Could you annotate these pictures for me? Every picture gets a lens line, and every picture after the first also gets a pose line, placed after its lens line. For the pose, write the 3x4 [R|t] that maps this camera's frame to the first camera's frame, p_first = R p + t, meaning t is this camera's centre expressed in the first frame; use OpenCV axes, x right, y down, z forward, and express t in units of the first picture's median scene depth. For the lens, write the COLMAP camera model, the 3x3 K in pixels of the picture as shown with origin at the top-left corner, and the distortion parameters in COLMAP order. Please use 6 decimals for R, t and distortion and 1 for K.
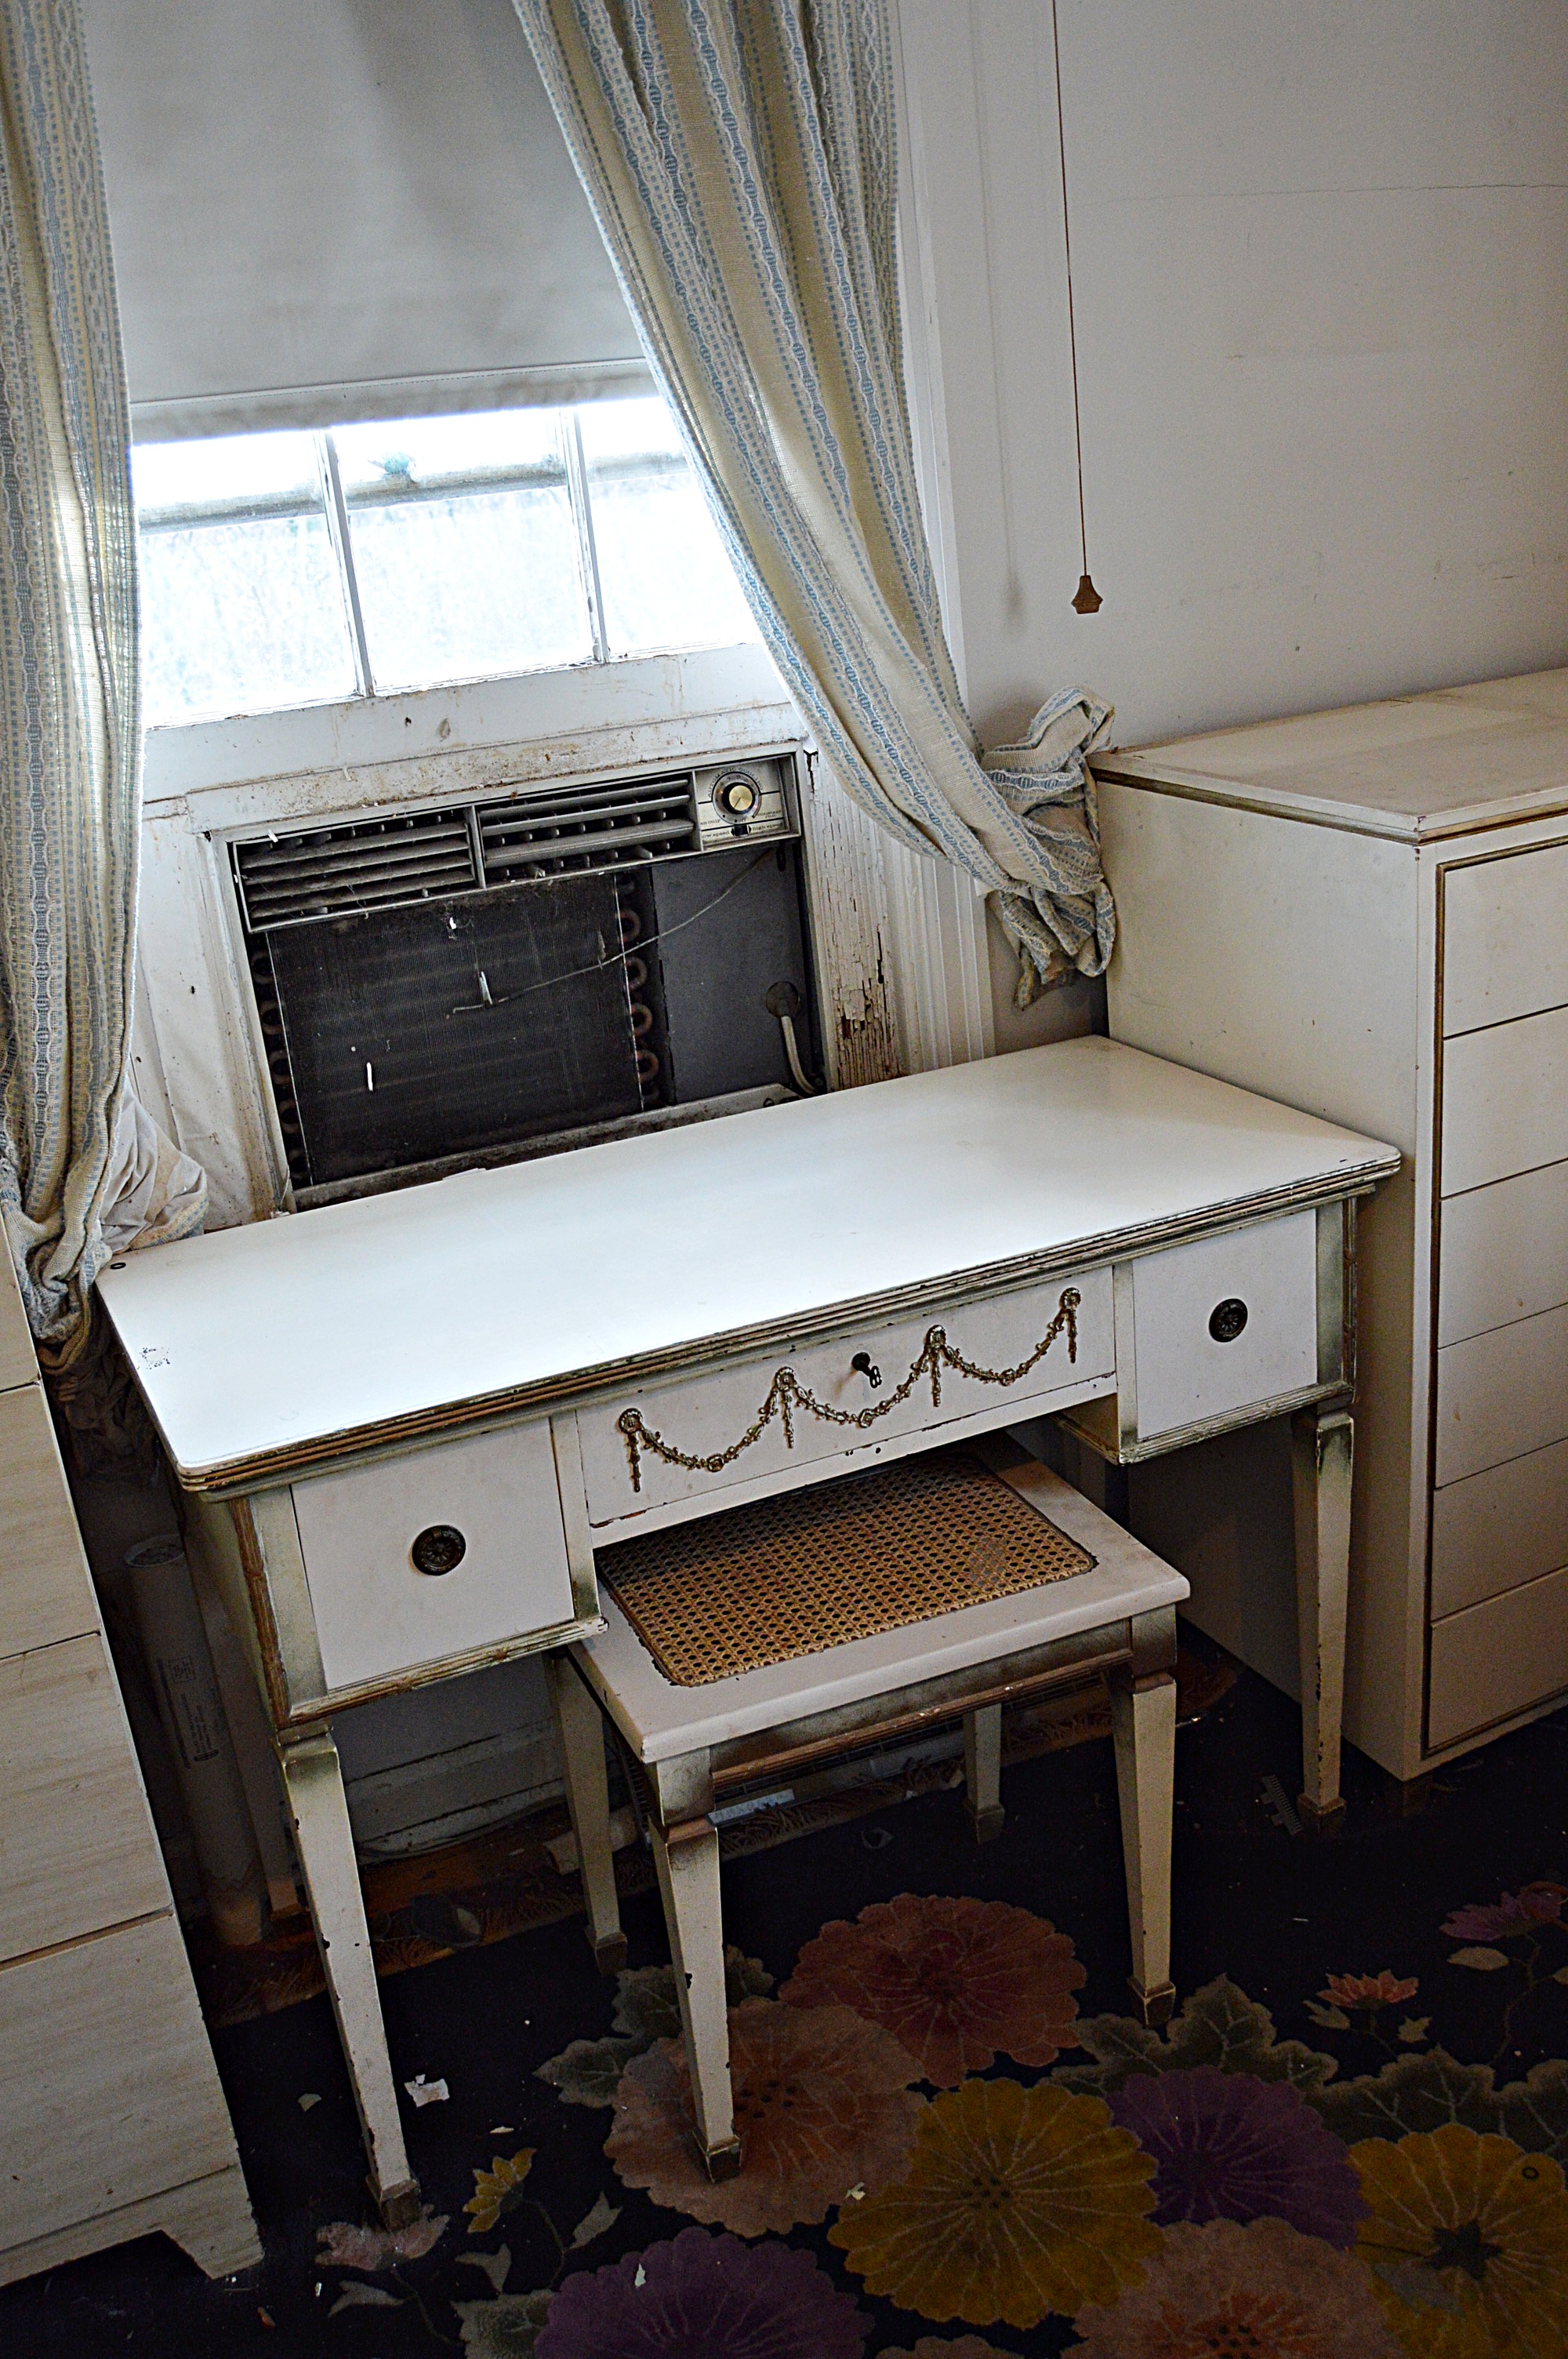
lens RADIAL K [[2081.7, 0, 792.8], [0, 2081.7, 1208.0], [0, 0, 1]] dist [-0.090092, 0.034890]
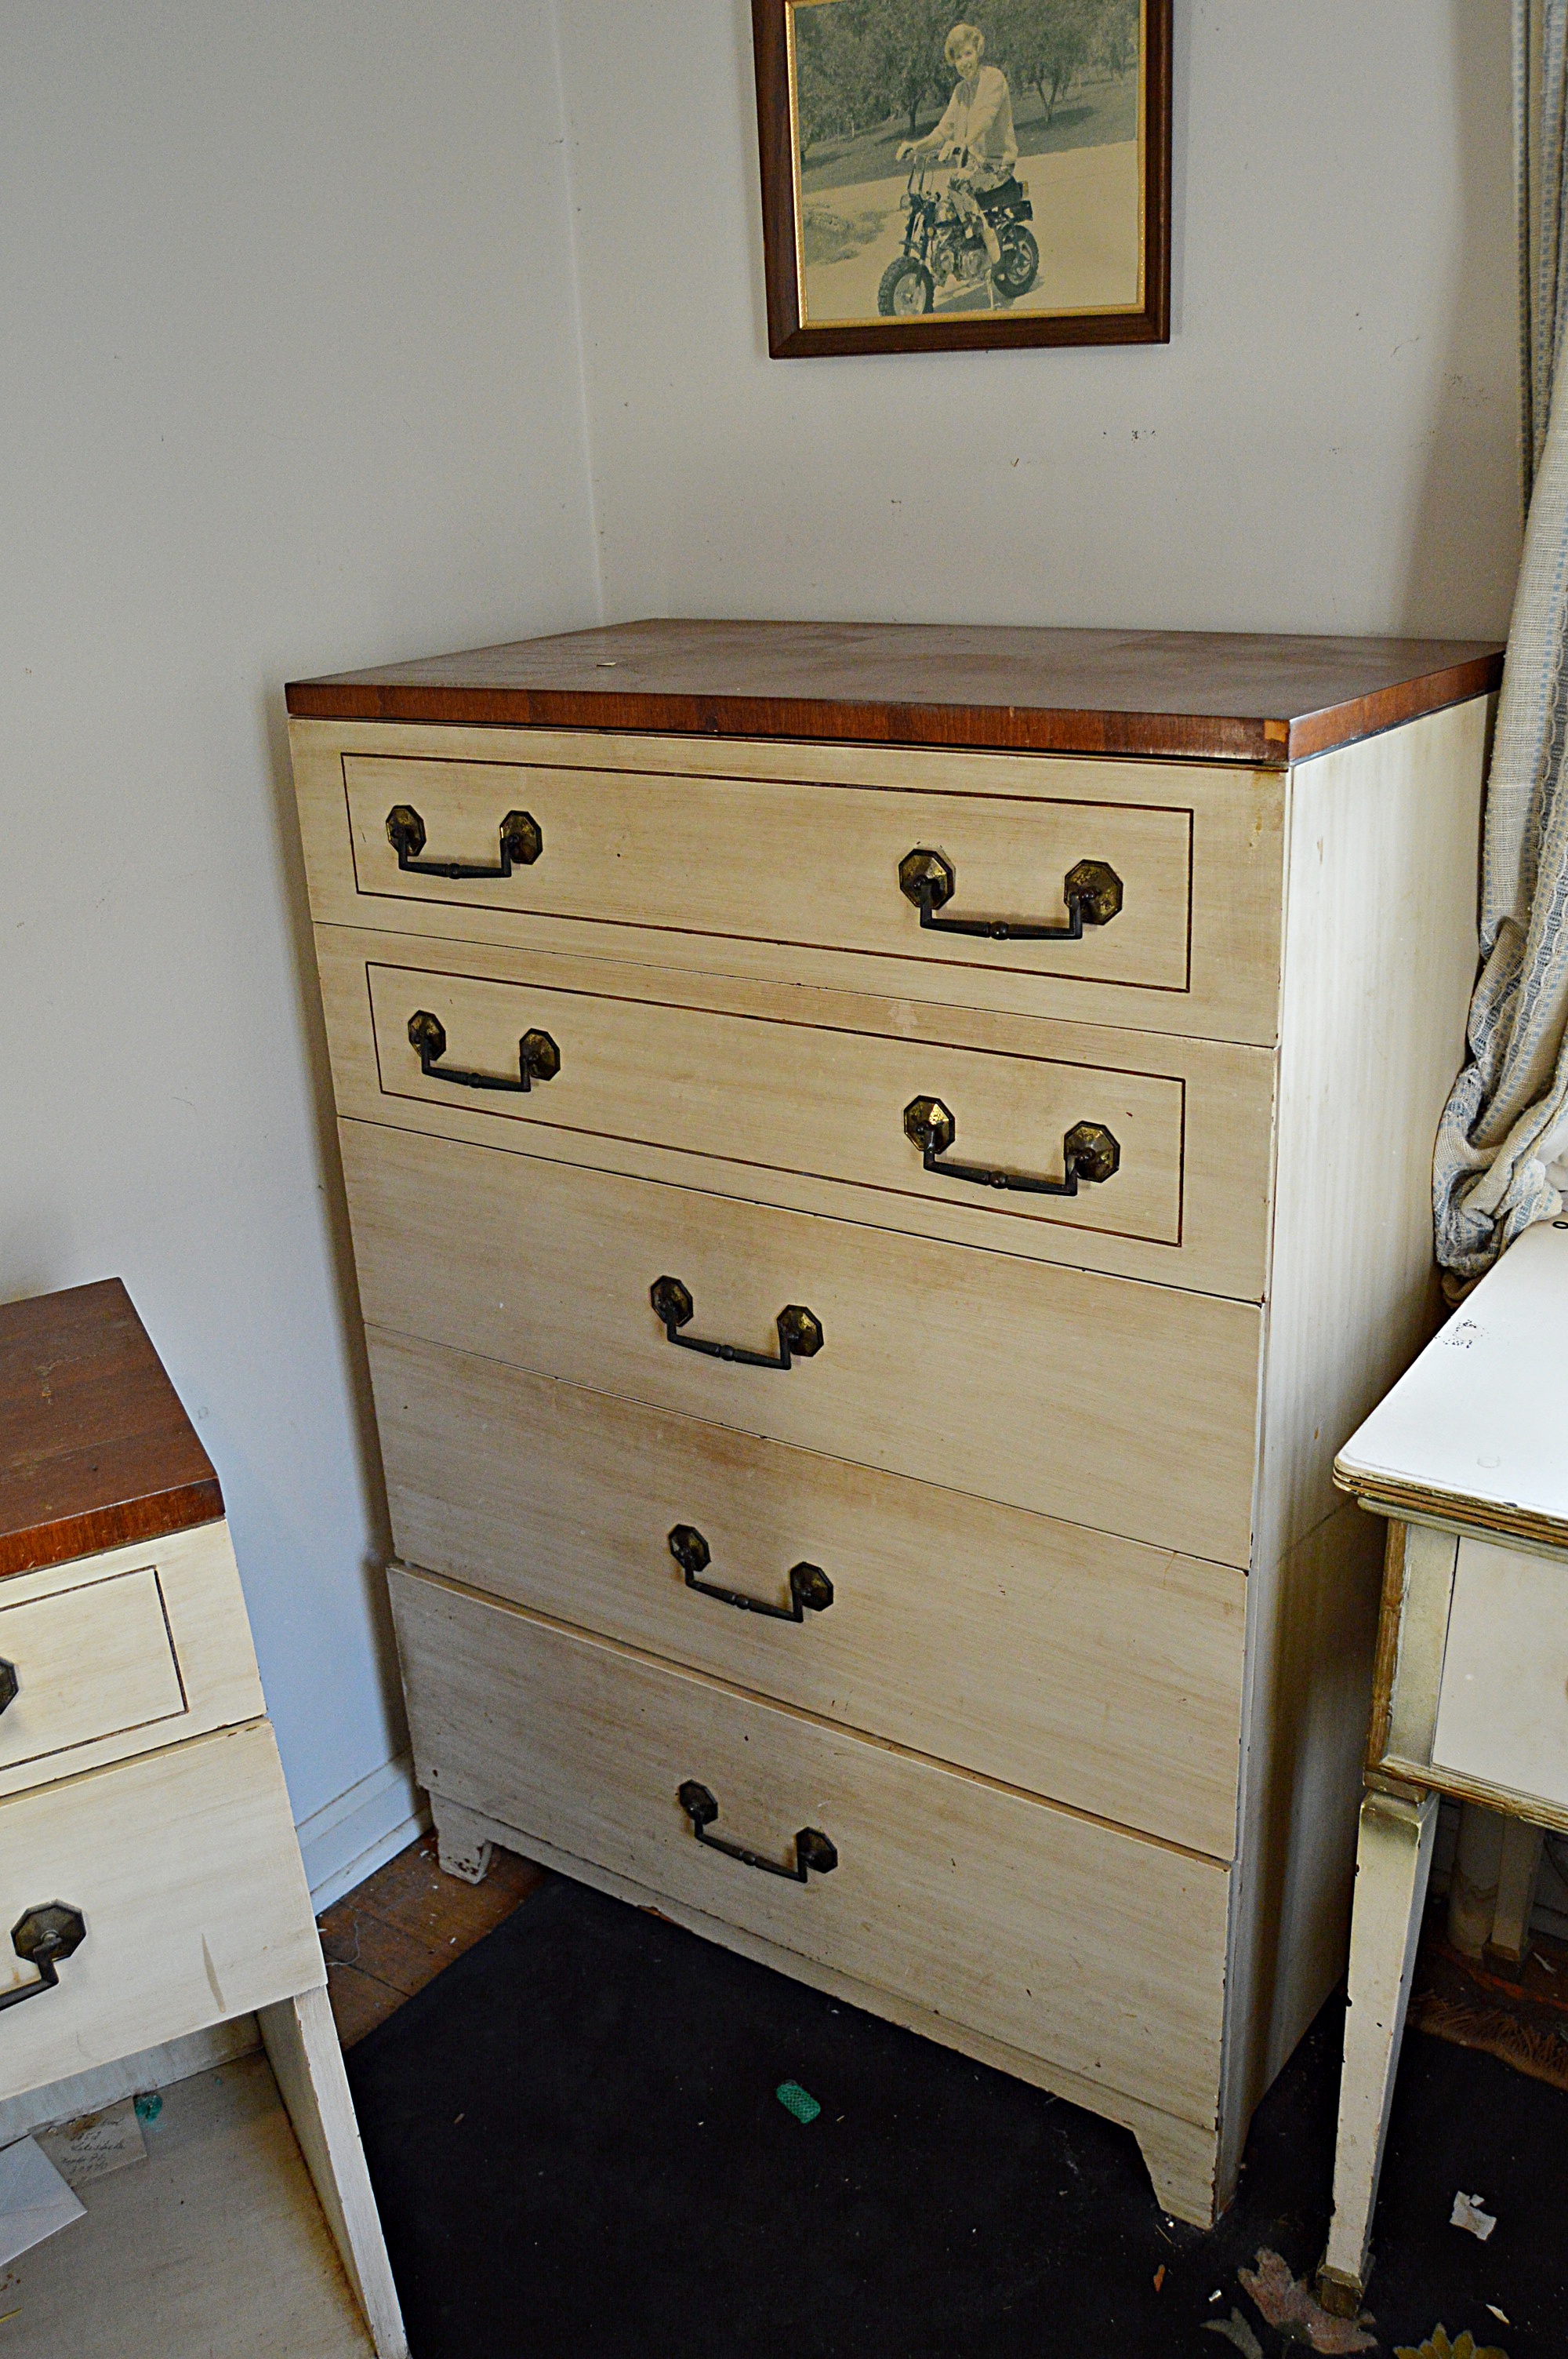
lens RADIAL K [[2081.7, 0, 792.8], [0, 2081.7, 1208.0], [0, 0, 1]] dist [-0.090092, 0.034890]
pose [[0.514052, 0.375577, -0.771163, 0.179810], [-0.301850, 0.920745, 0.247216, -0.095615], [0.802893, 0.105694, 0.586679, 0.206261]]
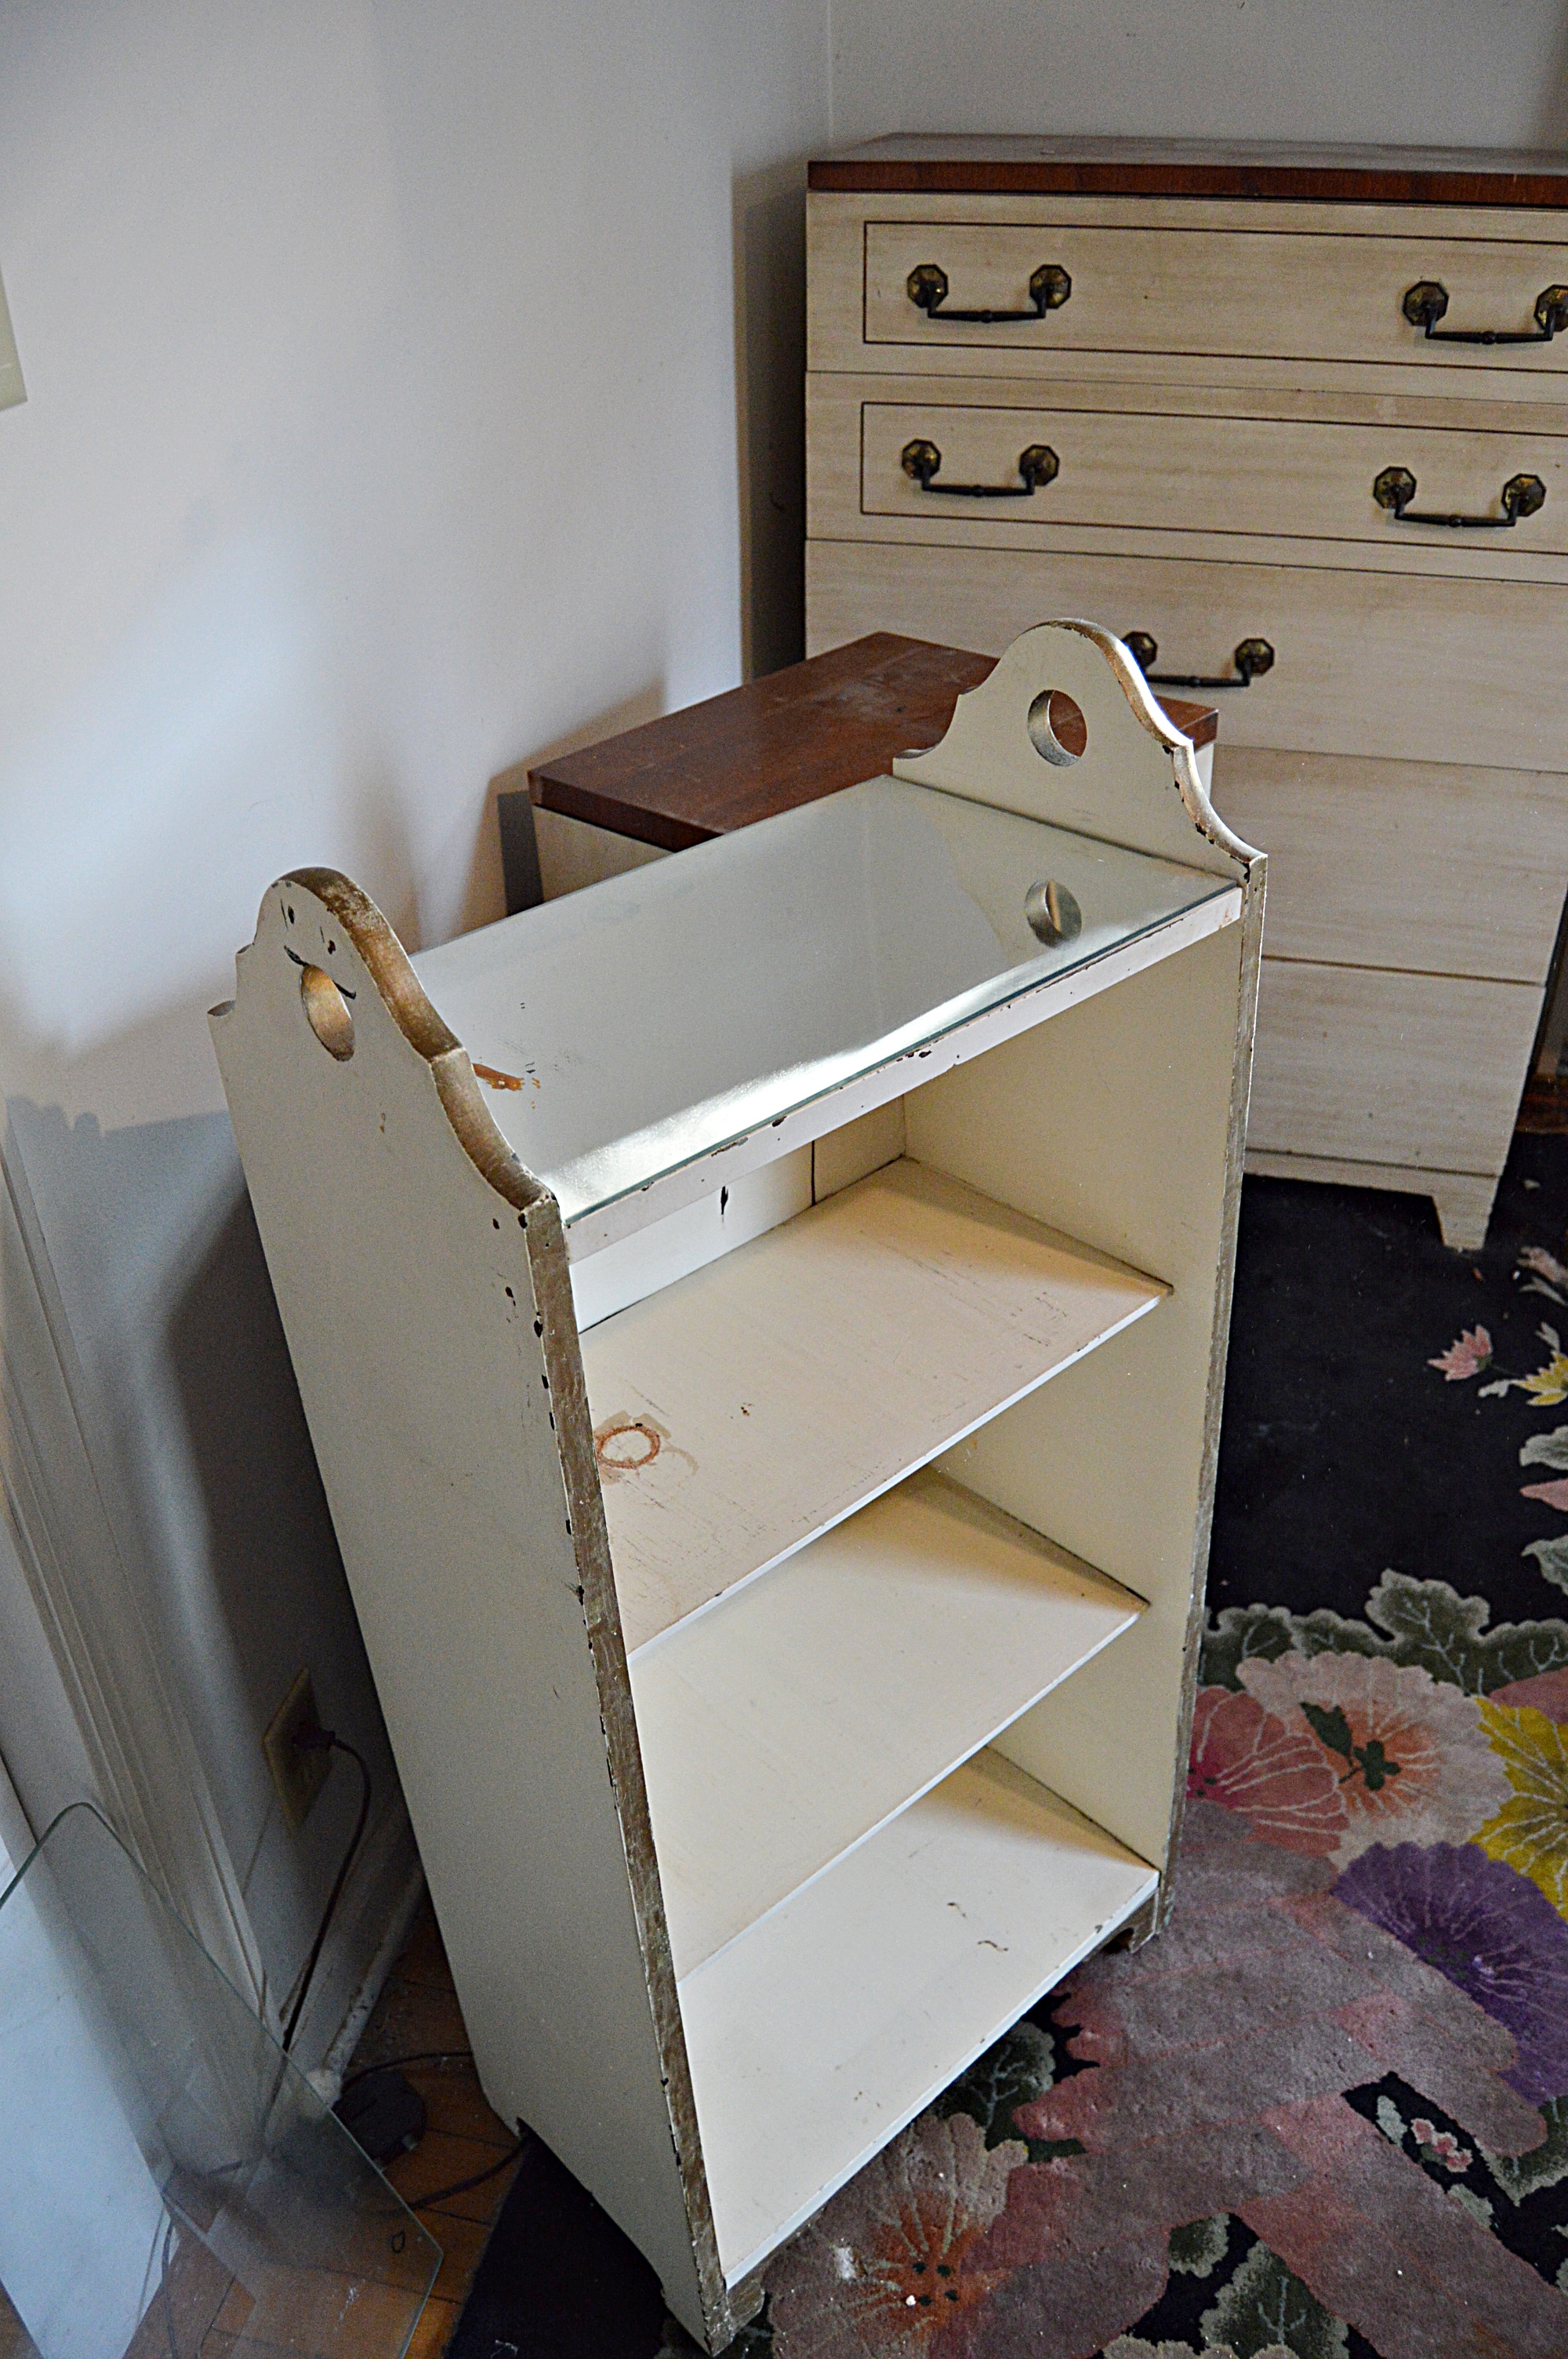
lens RADIAL K [[1853.7, 0, 791.2], [0, 1853.7, 1199.7], [0, 0, 1]] dist [-0.102460, 0.044483]
pose [[0.789142, 0.412131, -0.455416, -0.059726], [-0.276502, 0.900454, 0.335751, 0.161547], [0.548455, -0.139032, 0.824541, -0.339403]]
